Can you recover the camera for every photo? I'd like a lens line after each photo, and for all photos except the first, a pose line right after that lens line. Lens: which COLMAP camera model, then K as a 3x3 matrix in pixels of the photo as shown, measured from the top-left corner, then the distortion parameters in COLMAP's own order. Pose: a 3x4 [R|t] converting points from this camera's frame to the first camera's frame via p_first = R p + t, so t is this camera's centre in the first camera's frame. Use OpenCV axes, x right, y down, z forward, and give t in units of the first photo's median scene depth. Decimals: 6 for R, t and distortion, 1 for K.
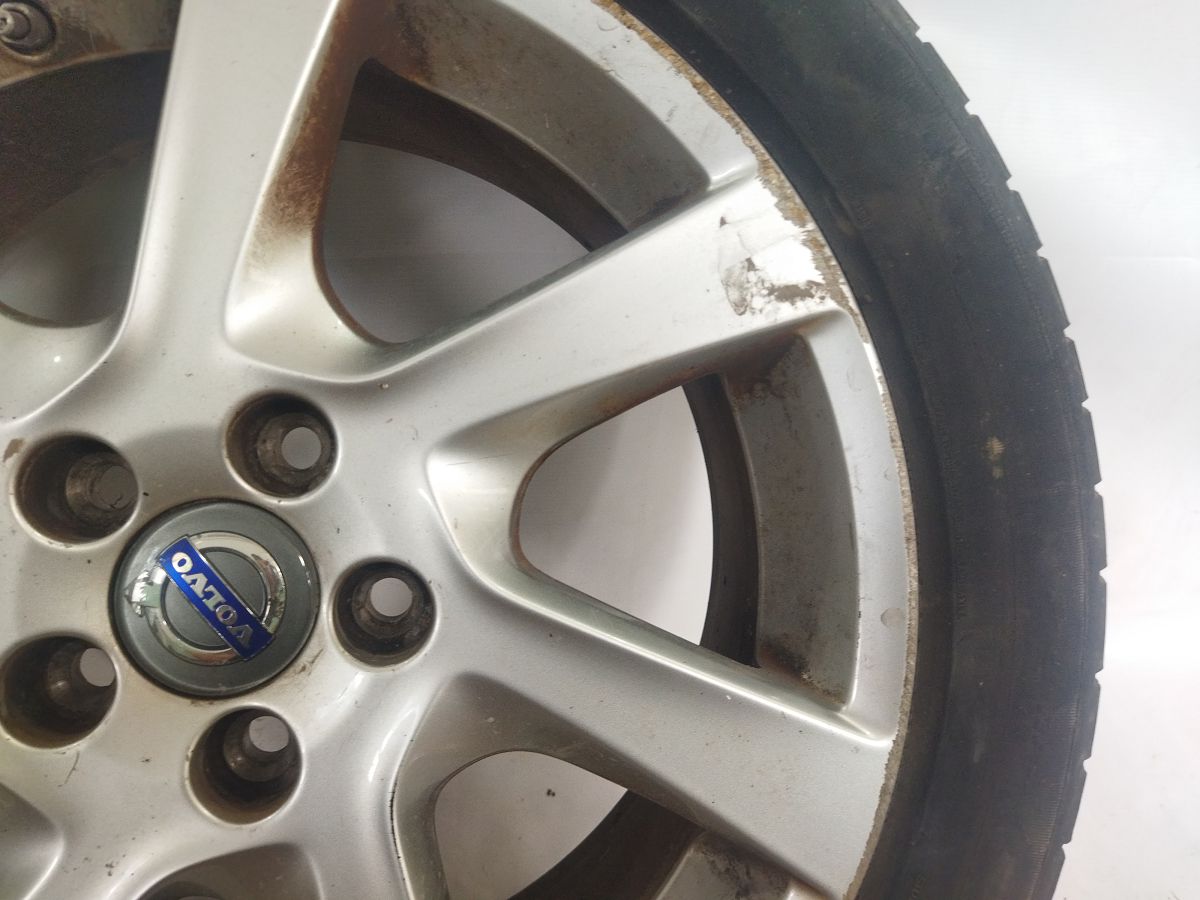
lens RADIAL K [[911.2, 0, 597.2], [0, 911.2, 447.8], [0, 0, 1]] dist [0.064356, -0.095919]
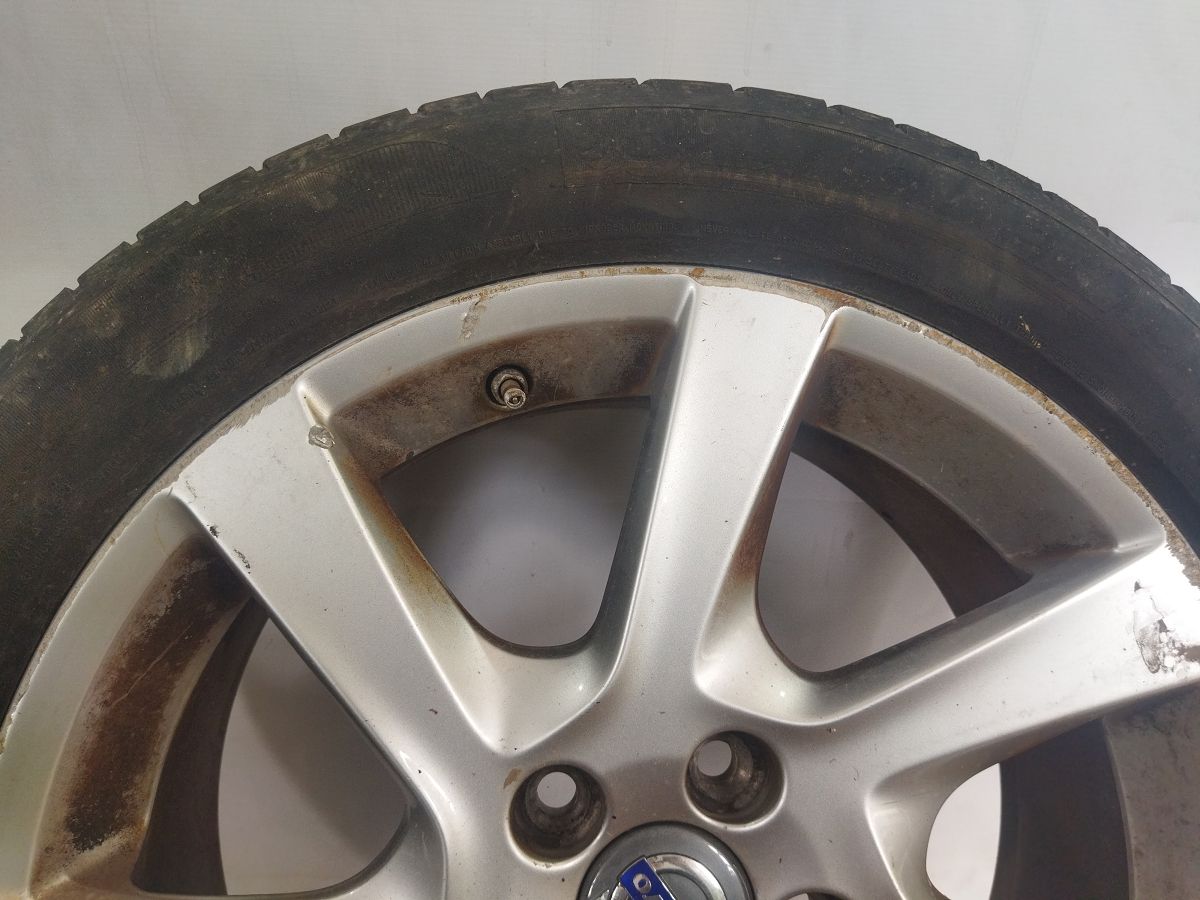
lens RADIAL K [[911.2, 0, 602.1], [0, 911.2, 445.4], [0, 0, 1]] dist [0.064356, -0.095919]
pose [[0.997590, 0.037894, -0.058124, -0.442762], [-0.044125, 0.992954, -0.109978, -0.264682], [0.053547, 0.112277, 0.992233, -0.146238]]
